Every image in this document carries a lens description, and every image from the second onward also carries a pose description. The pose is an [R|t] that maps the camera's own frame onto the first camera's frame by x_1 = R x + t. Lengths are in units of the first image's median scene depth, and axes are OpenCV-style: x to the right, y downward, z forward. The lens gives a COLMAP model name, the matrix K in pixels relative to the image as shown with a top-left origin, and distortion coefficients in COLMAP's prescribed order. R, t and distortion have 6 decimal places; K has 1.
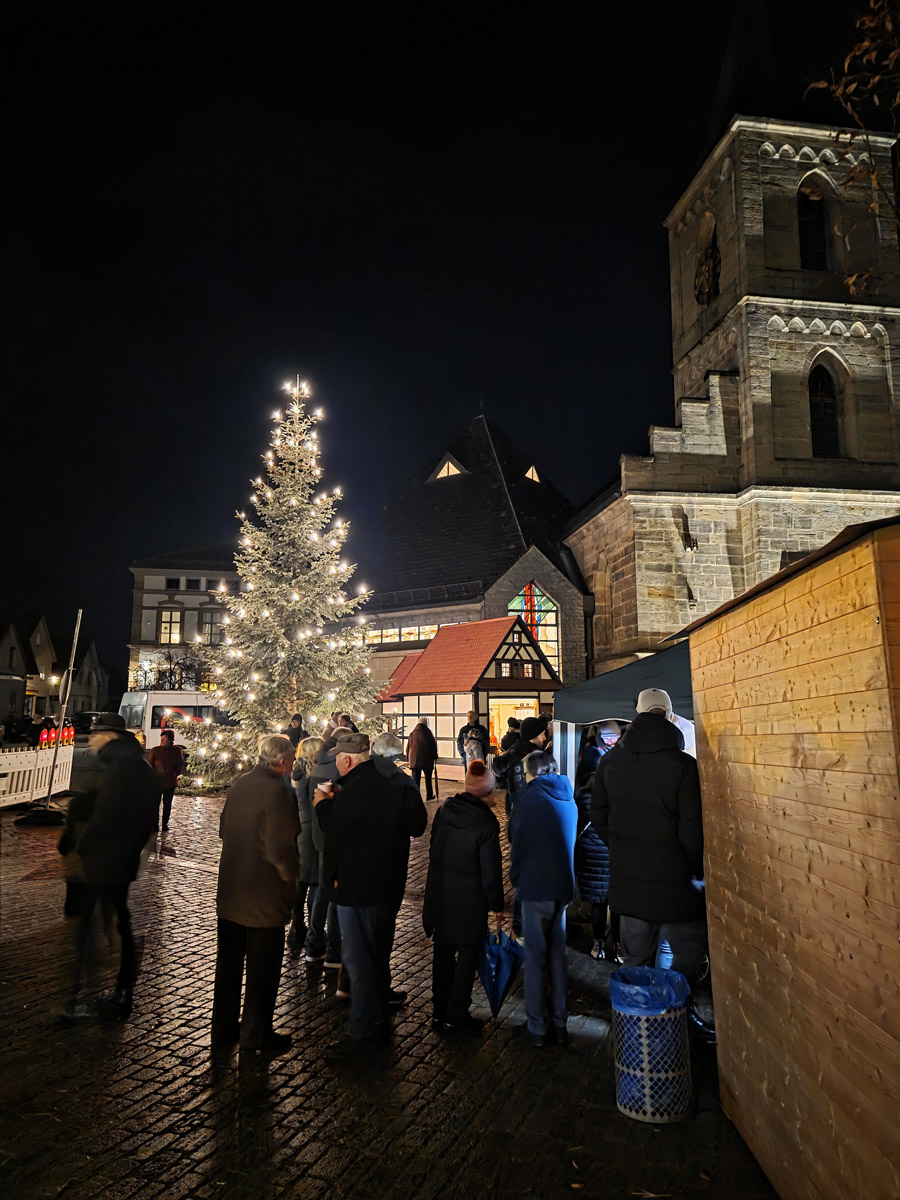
lens RADIAL K [[803.9, 0, 452.7], [0, 803.9, 586.4], [0, 0, 1]] dist [0.053306, -0.055422]
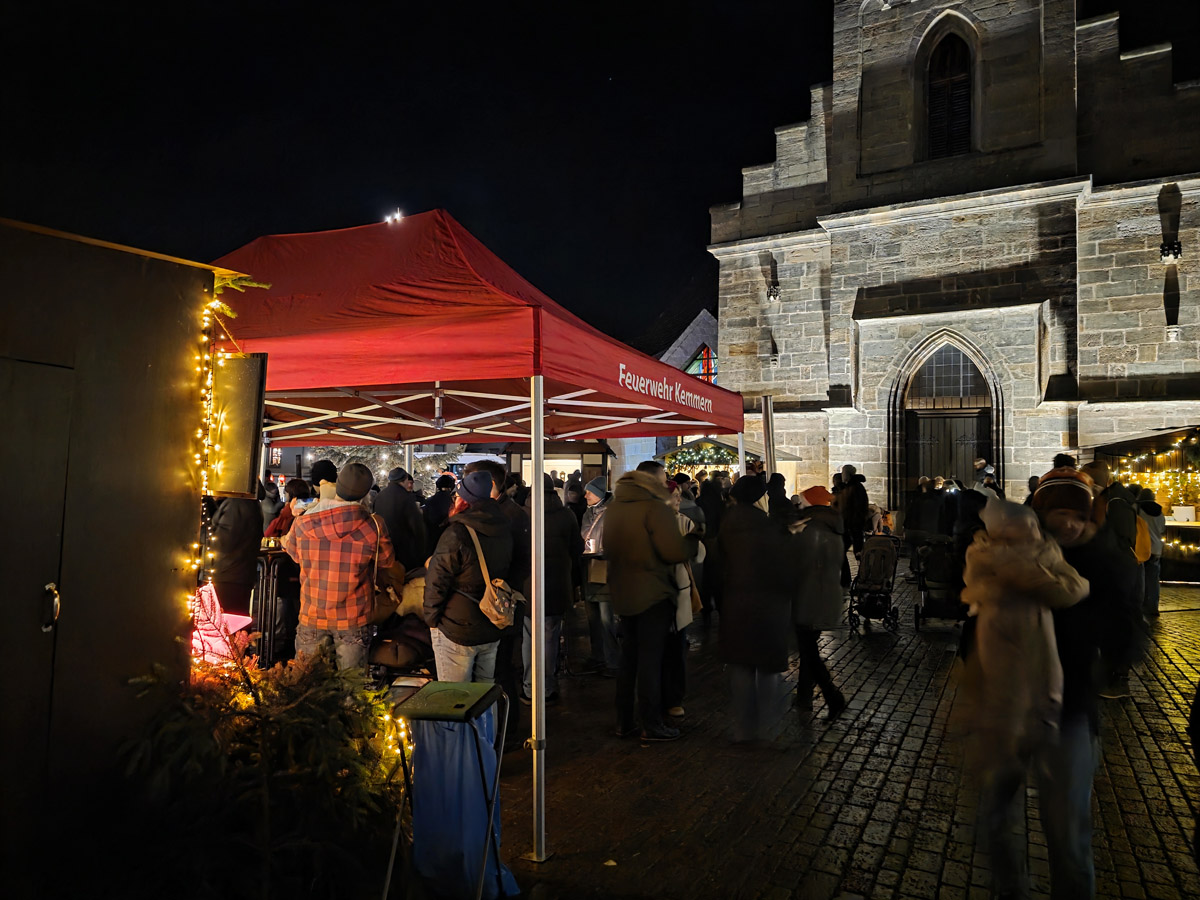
lens RADIAL K [[803.9, 0, 579.3], [0, 803.9, 428.3], [0, 0, 1]] dist [0.053306, -0.055422]
pose [[0.757877, -0.021971, -0.652027, 0.713782], [0.084728, 0.994283, 0.064978, 0.021620], [0.646872, -0.104490, 0.755406, 0.153370]]
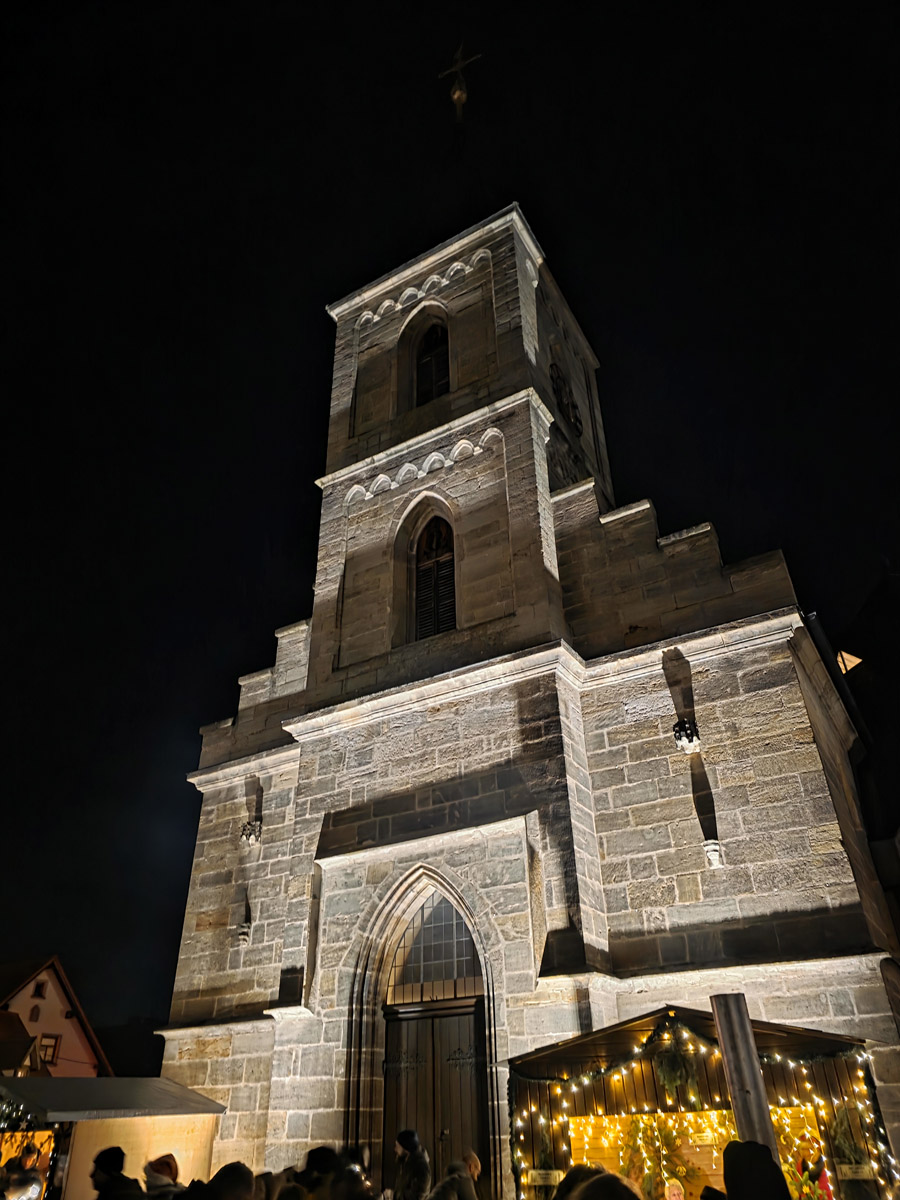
lens RADIAL K [[803.9, 0, 452.7], [0, 803.9, 586.4], [0, 0, 1]] dist [0.053306, -0.055422]
pose [[0.783532, -0.360592, -0.506014, 0.818257], [0.125556, 0.889461, -0.439426, 0.078488], [0.608533, 0.280772, 0.742196, 0.553672]]
